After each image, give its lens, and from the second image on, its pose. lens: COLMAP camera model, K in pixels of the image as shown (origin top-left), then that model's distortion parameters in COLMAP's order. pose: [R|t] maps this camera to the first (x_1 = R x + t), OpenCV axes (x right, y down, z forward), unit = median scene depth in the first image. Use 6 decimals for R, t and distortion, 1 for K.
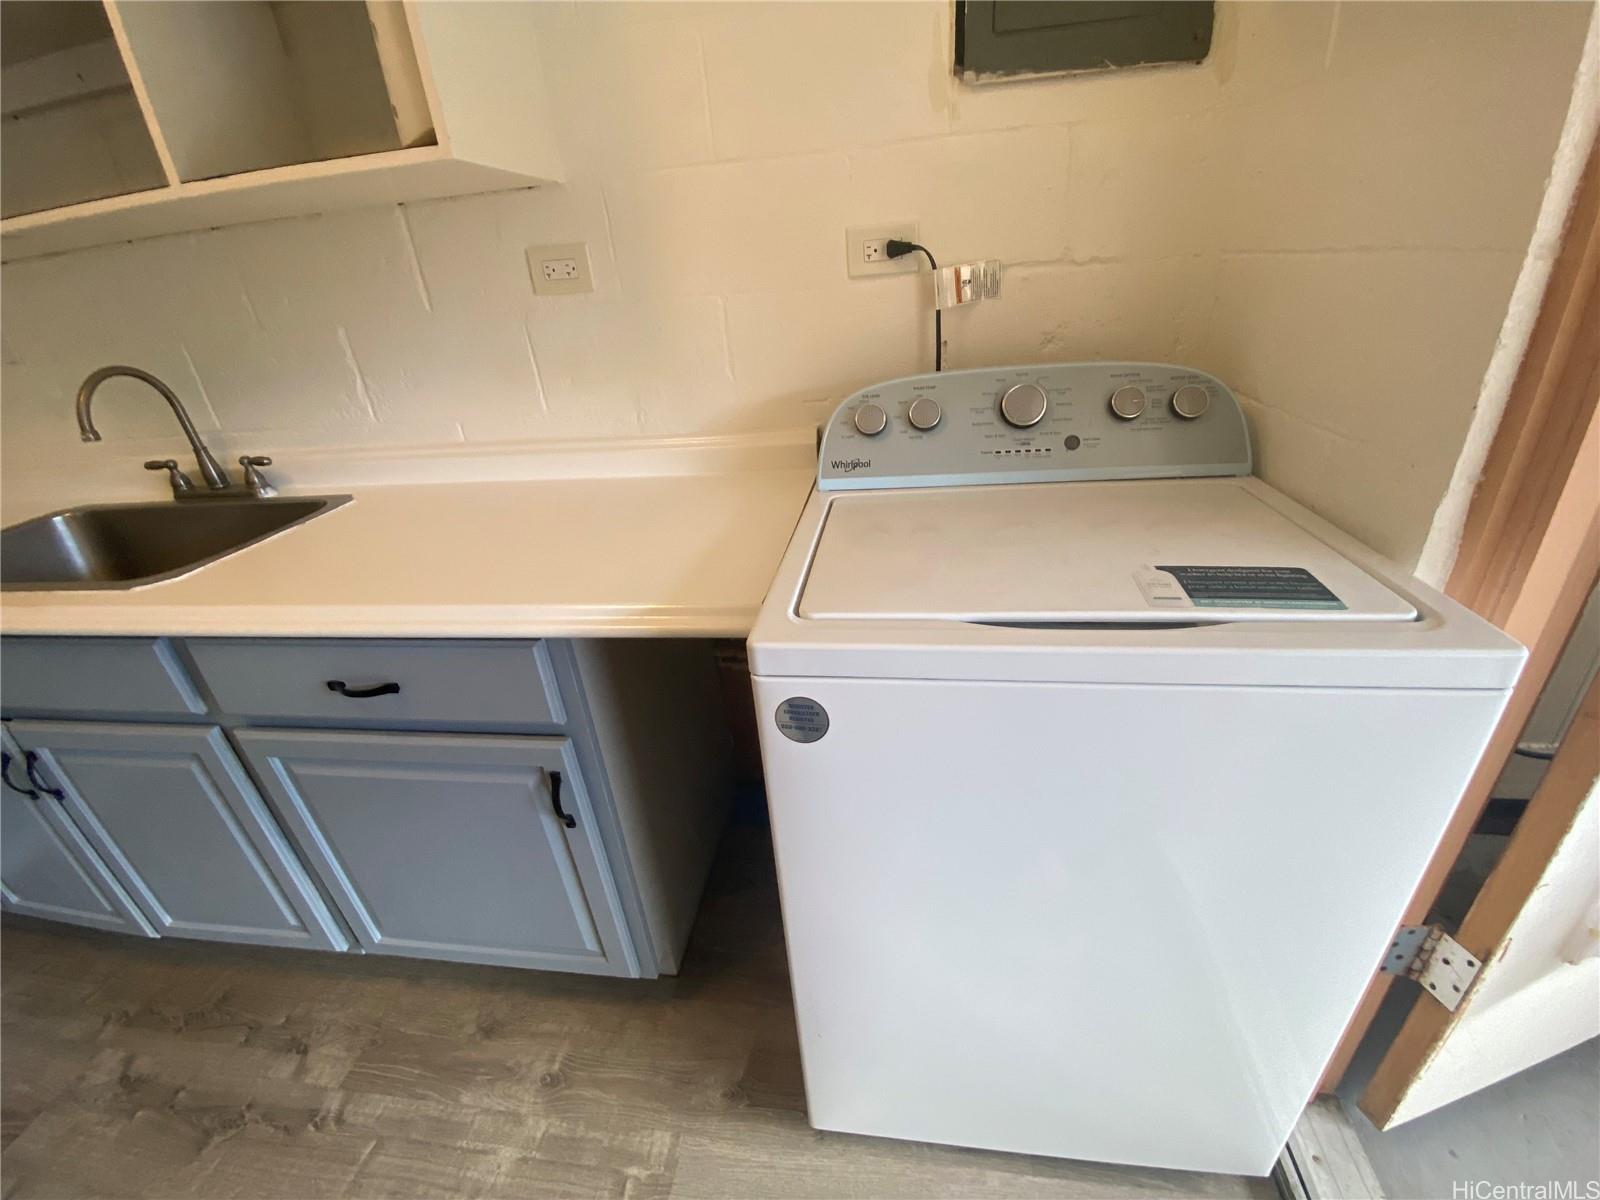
lens RADIAL K [[650.3, 0, 809.9], [0, 650.3, 601.7], [0, 0, 1]] dist [0.032833, -0.024893]
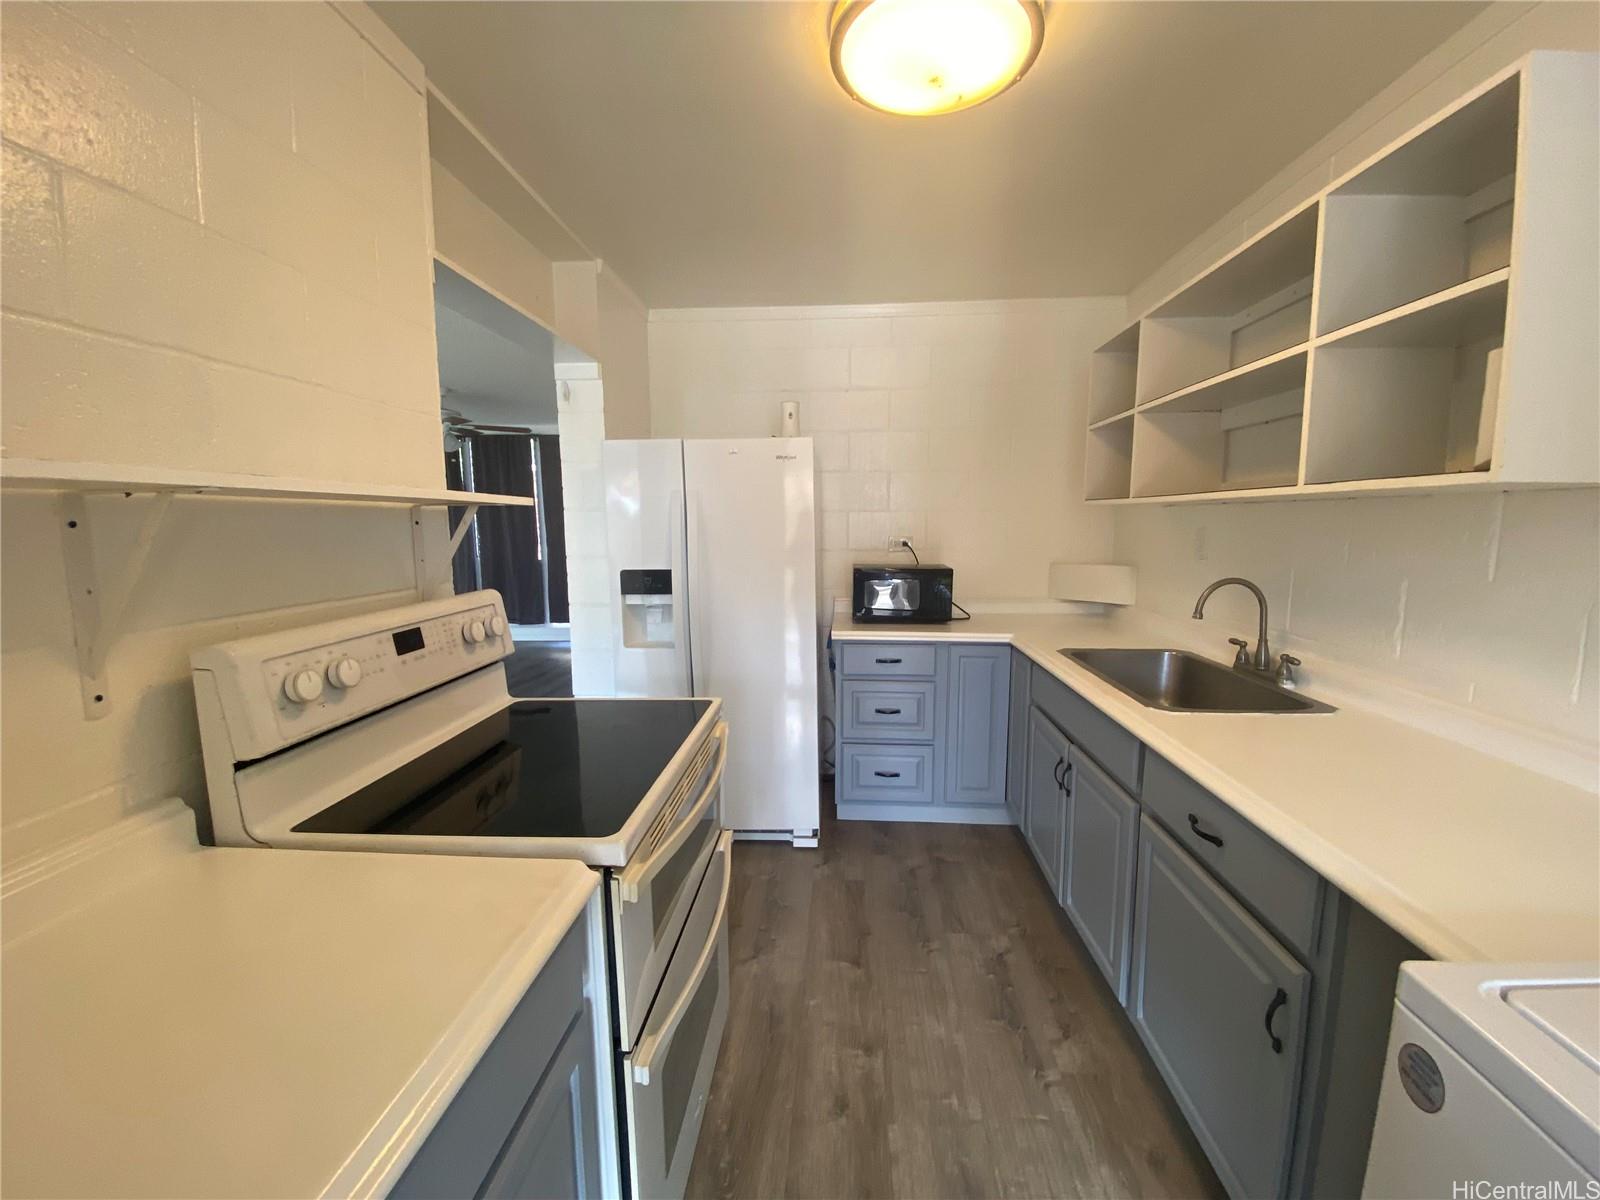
lens RADIAL K [[650.3, 0, 809.9], [0, 650.3, 601.7], [0, 0, 1]] dist [0.032833, -0.024893]
pose [[0.083111, 0.198425, -0.976586, 0.385064], [-0.450685, 0.881517, 0.140754, -0.087048], [0.888806, 0.428434, 0.162691, -0.118535]]
